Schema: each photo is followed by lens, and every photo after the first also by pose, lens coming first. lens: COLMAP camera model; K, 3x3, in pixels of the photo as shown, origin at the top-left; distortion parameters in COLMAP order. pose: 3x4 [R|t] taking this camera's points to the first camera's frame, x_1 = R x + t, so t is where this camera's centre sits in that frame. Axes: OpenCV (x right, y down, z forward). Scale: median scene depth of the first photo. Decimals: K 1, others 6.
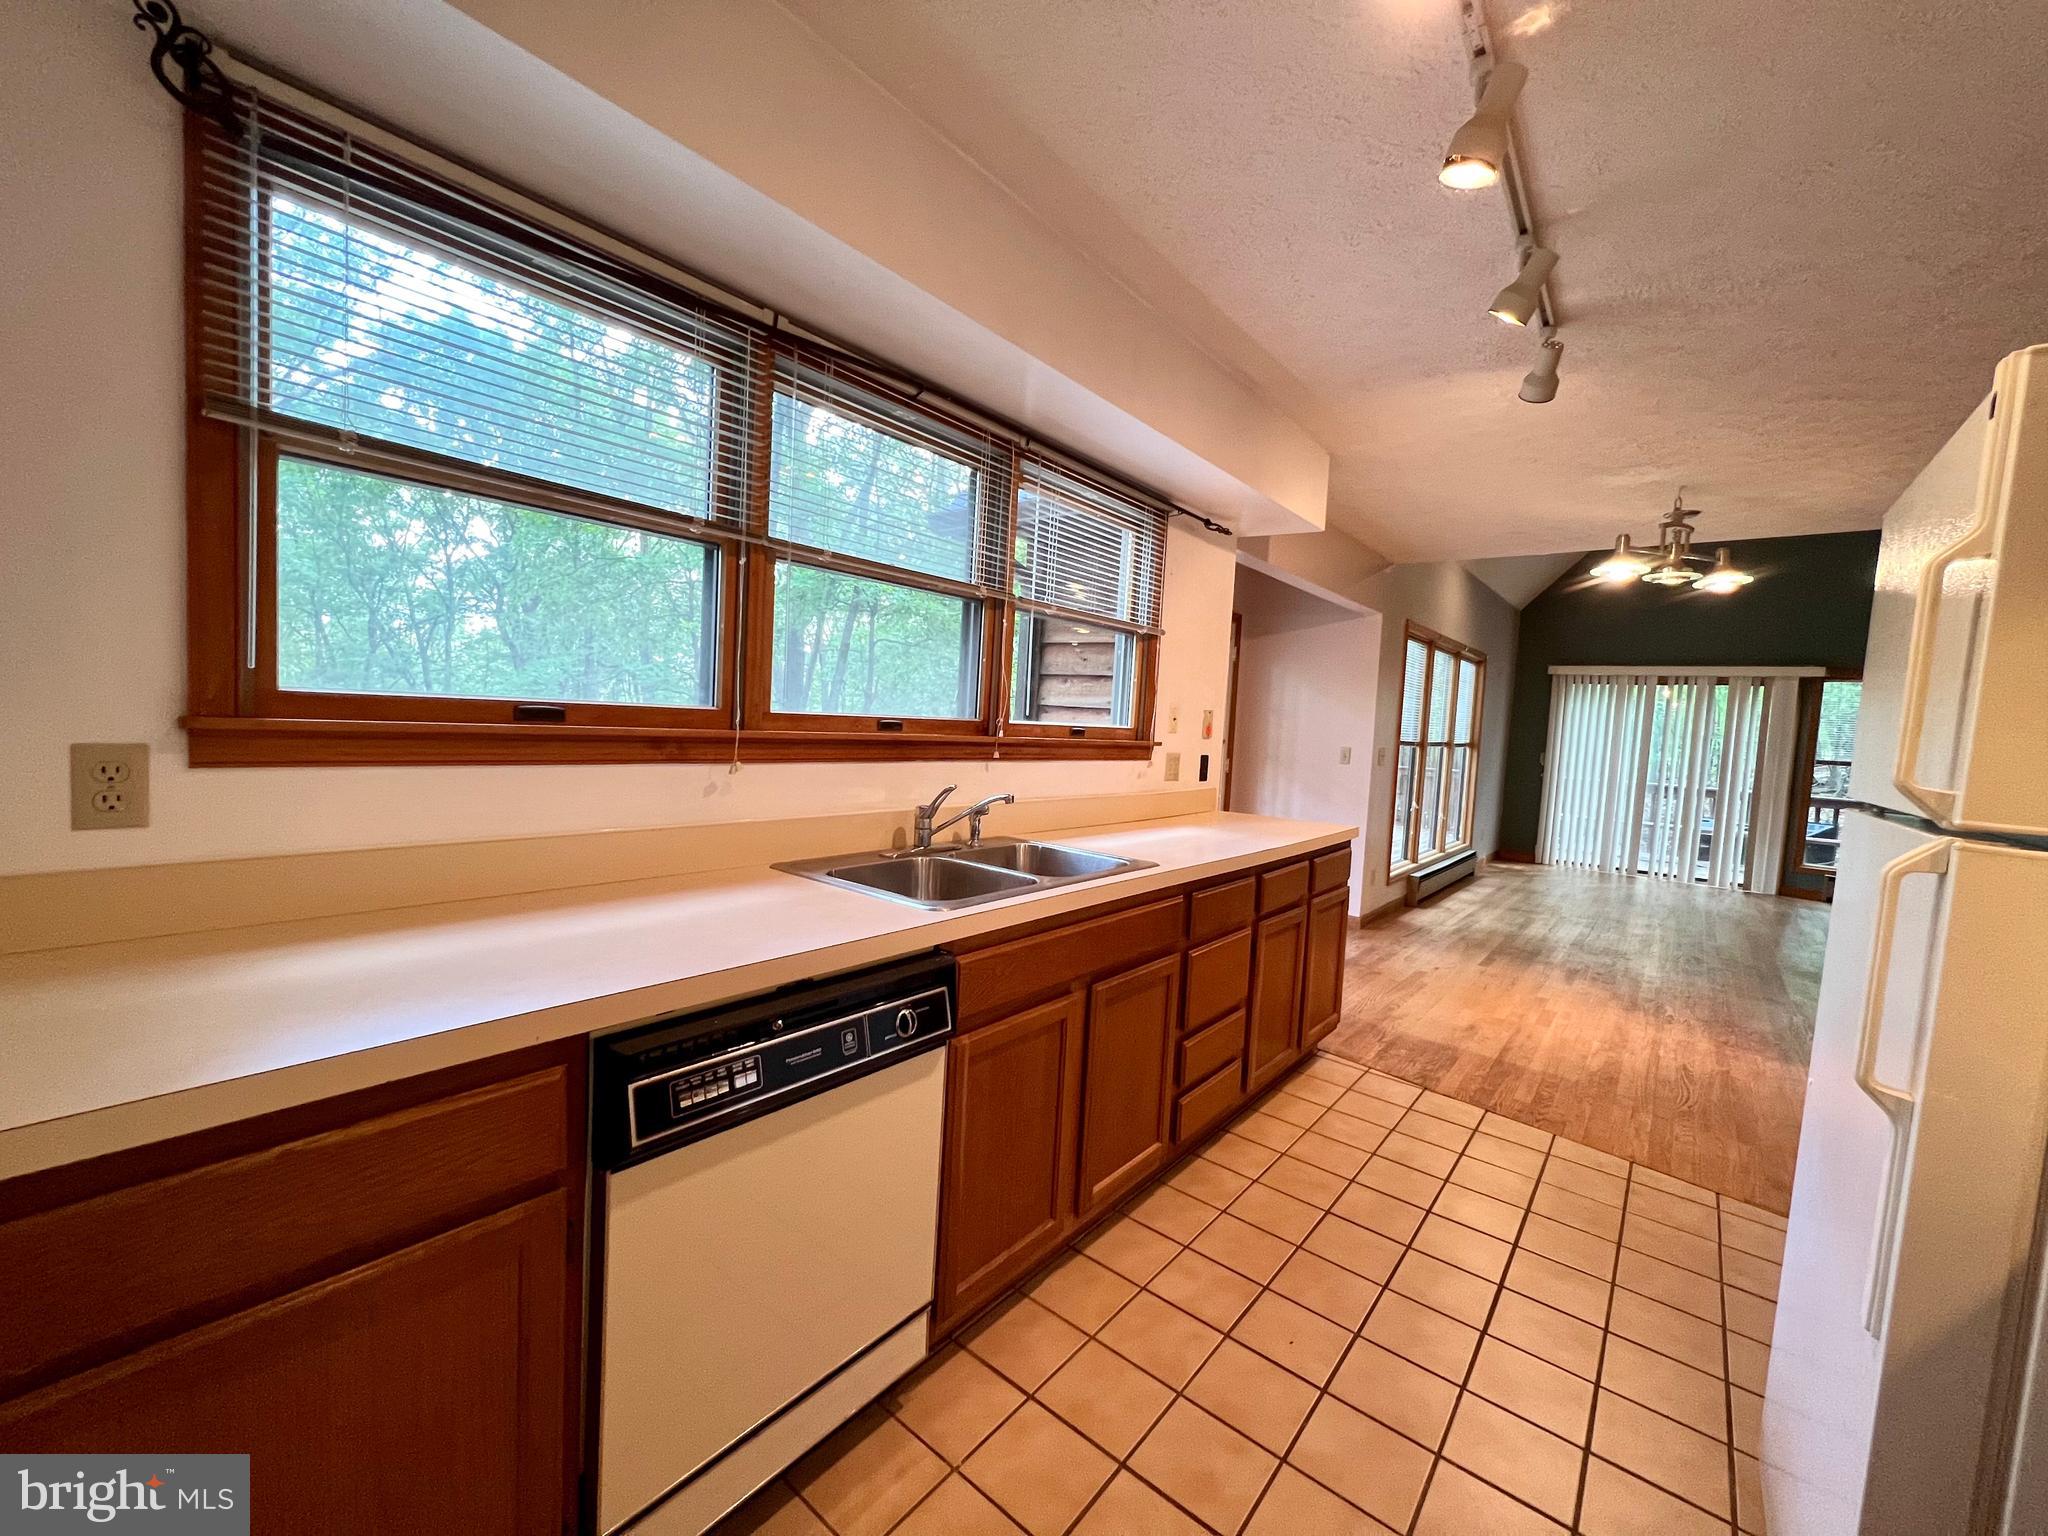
lens RADIAL K [[820.2, 0, 1023.6], [0, 820.2, 776.6], [0, 0, 1]] dist [-0.003604, 0.000891]
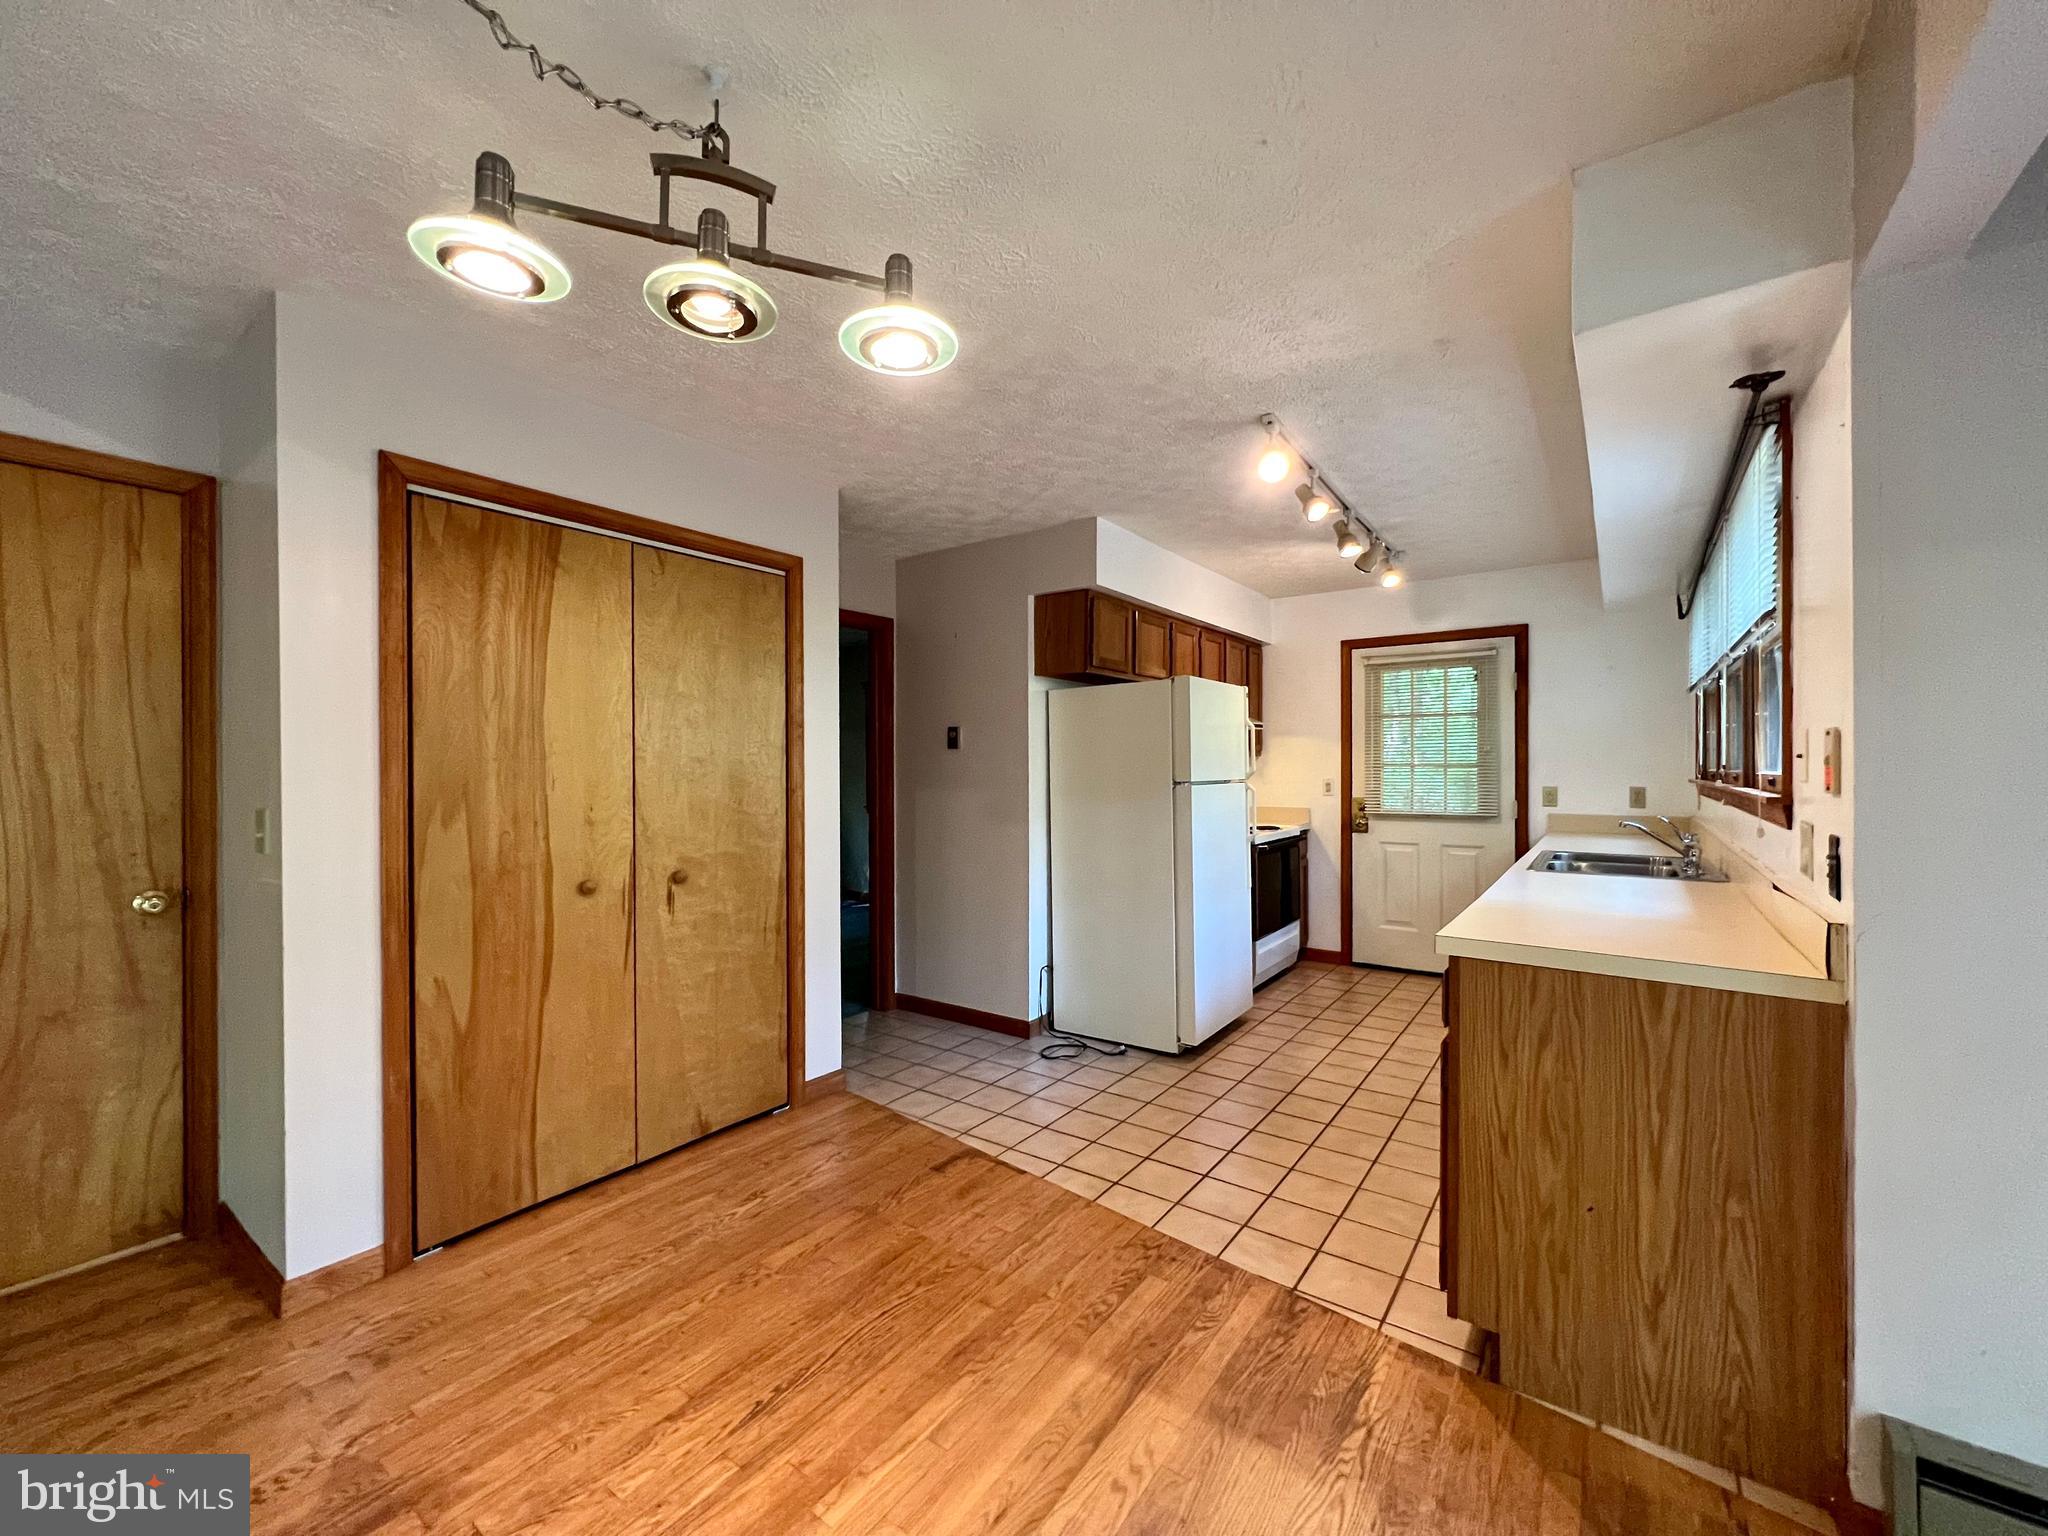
lens RADIAL K [[820.2, 0, 1022.4], [0, 820.2, 766.9], [0, 0, 1]] dist [-0.003604, 0.000891]
pose [[-0.997039, -0.052358, -0.056320, 0.714250], [-0.056263, 0.995948, 0.070158, -0.072746], [0.052419, 0.073119, -0.995945, 1.503823]]
